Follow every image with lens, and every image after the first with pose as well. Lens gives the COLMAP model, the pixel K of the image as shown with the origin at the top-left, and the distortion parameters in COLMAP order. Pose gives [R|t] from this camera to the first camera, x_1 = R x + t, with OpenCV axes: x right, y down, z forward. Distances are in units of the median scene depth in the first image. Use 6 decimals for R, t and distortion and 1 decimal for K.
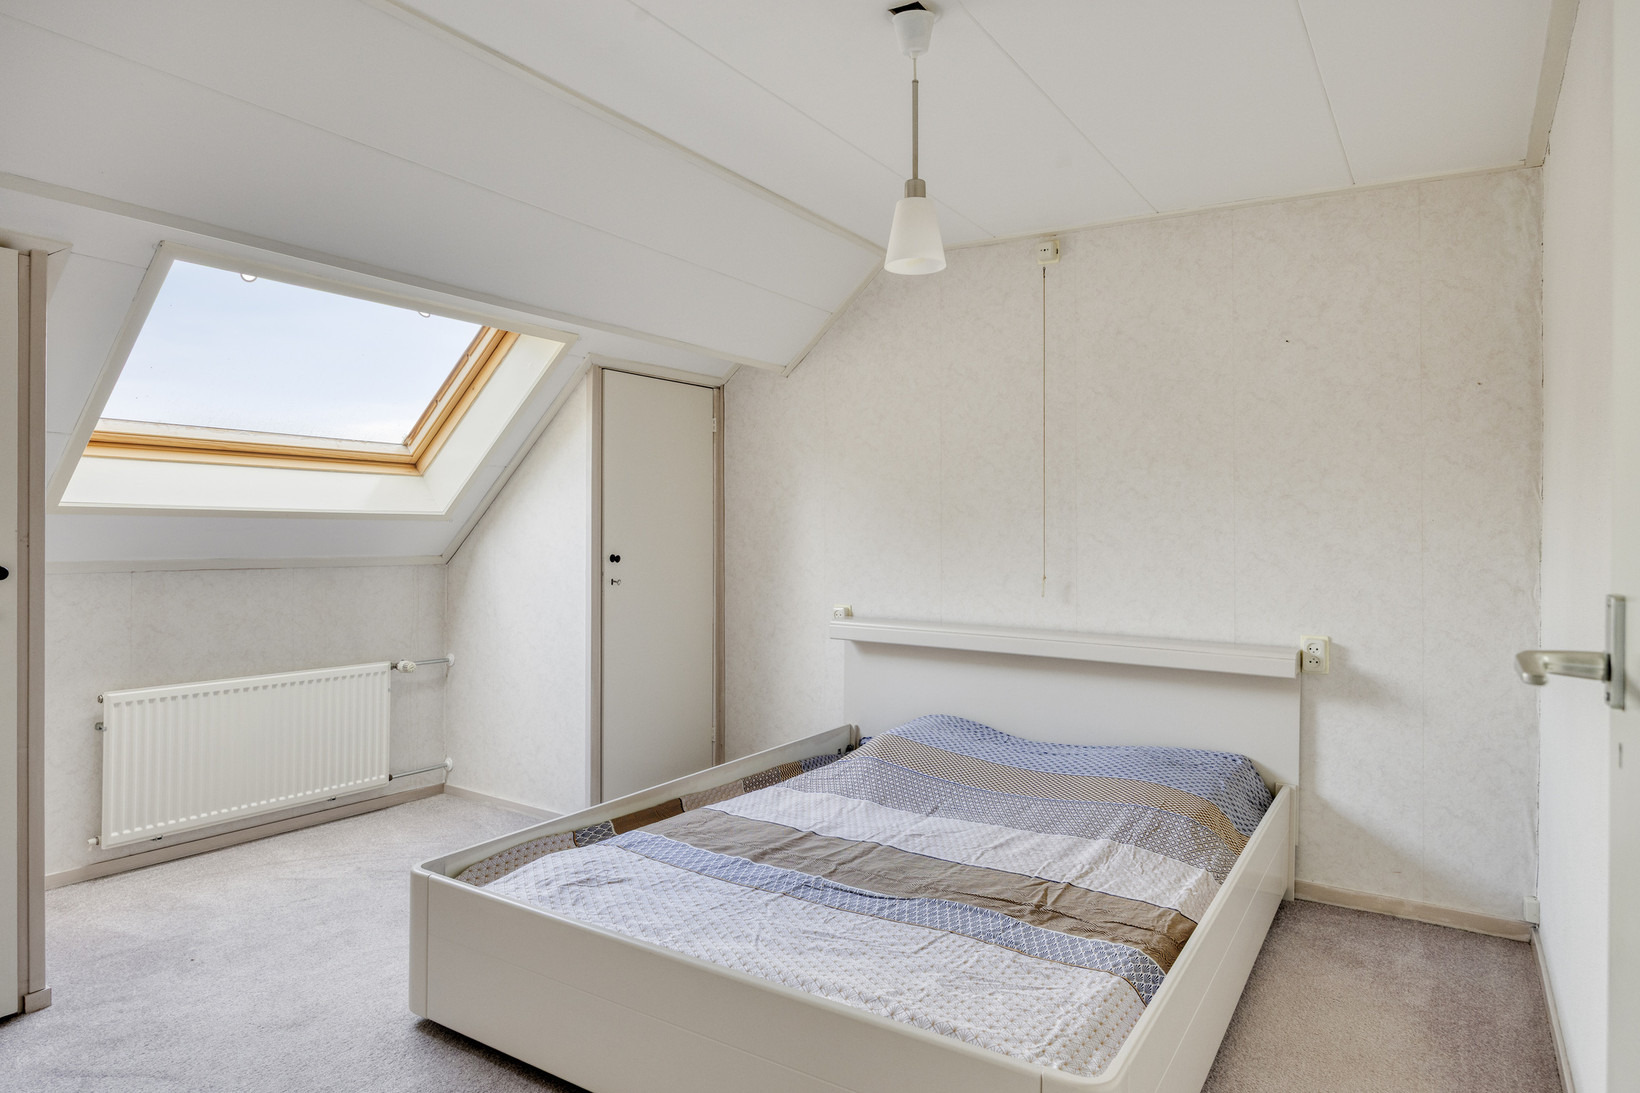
lens RADIAL K [[981.9, 0, 824.6], [0, 981.9, 520.1], [0, 0, 1]] dist [-0.006548, 0.005637]
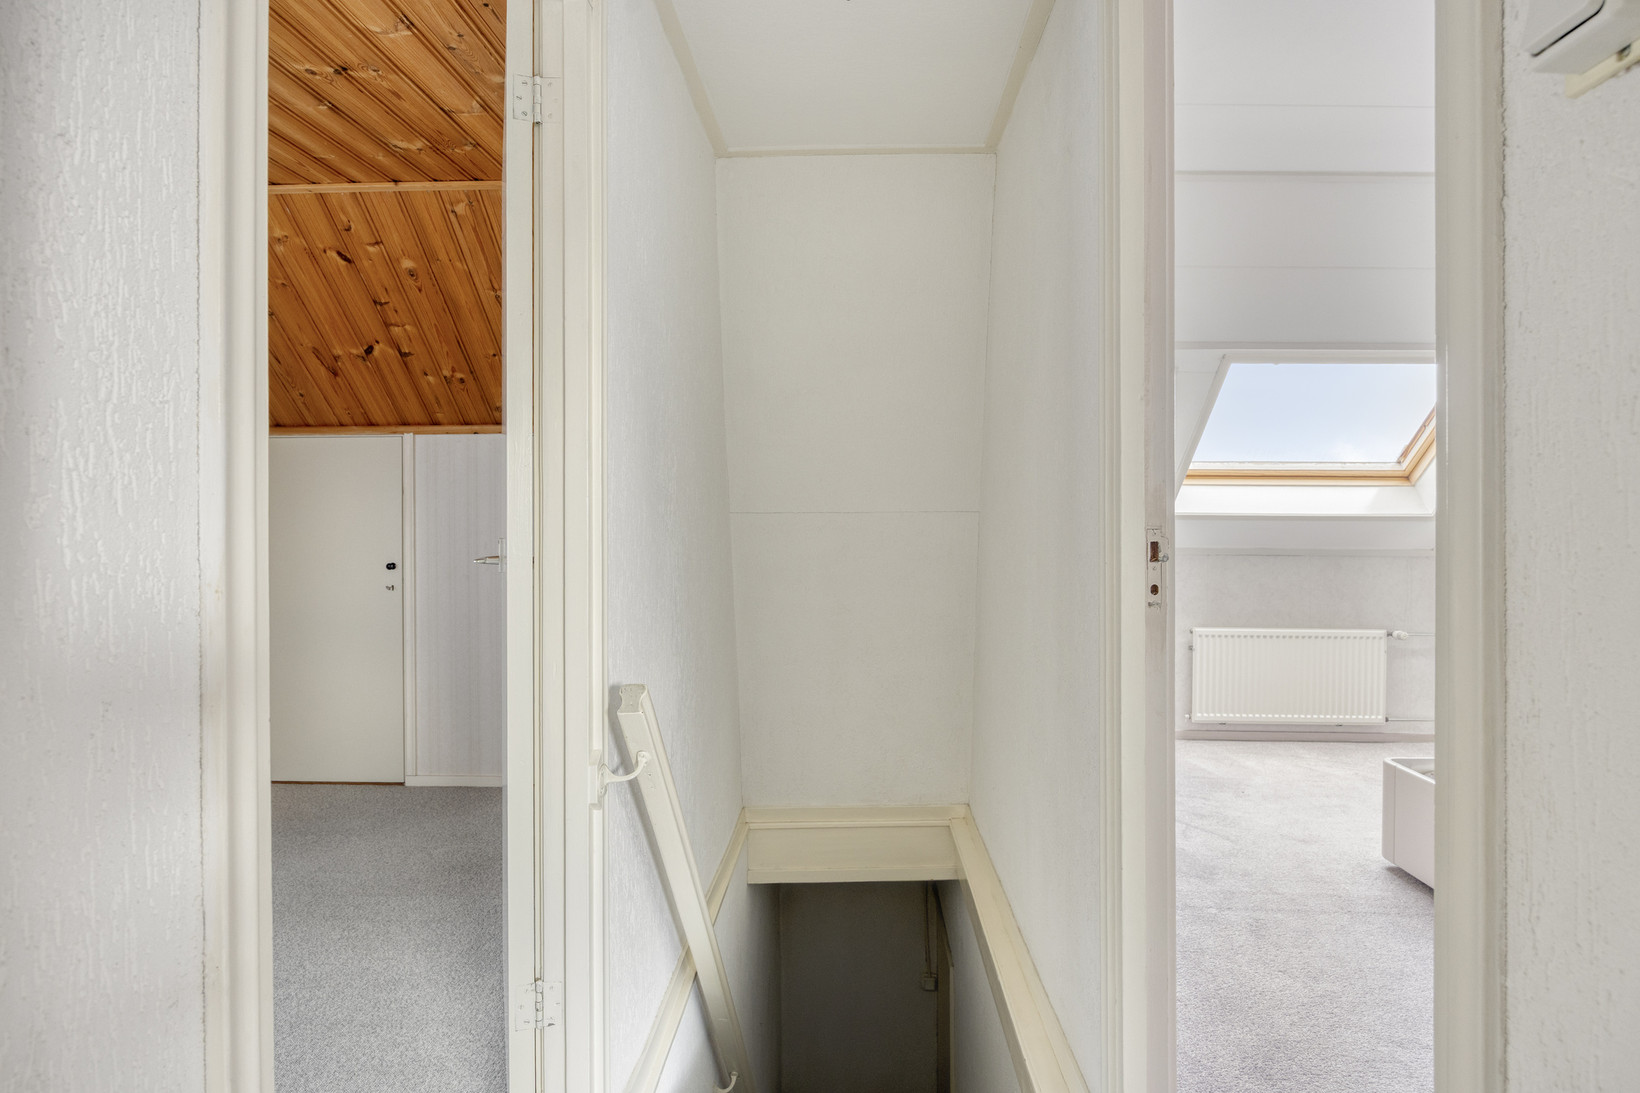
lens RADIAL K [[850.2, 0, 820.9], [0, 850.2, 536.7], [0, 0, 1]] dist [-0.005359, -0.000656]
pose [[0.507721, 0.001212, -0.861521, 0.177679], [0.005794, 0.999972, 0.004822, 0.012968], [0.861502, -0.007440, 0.507699, -0.263896]]
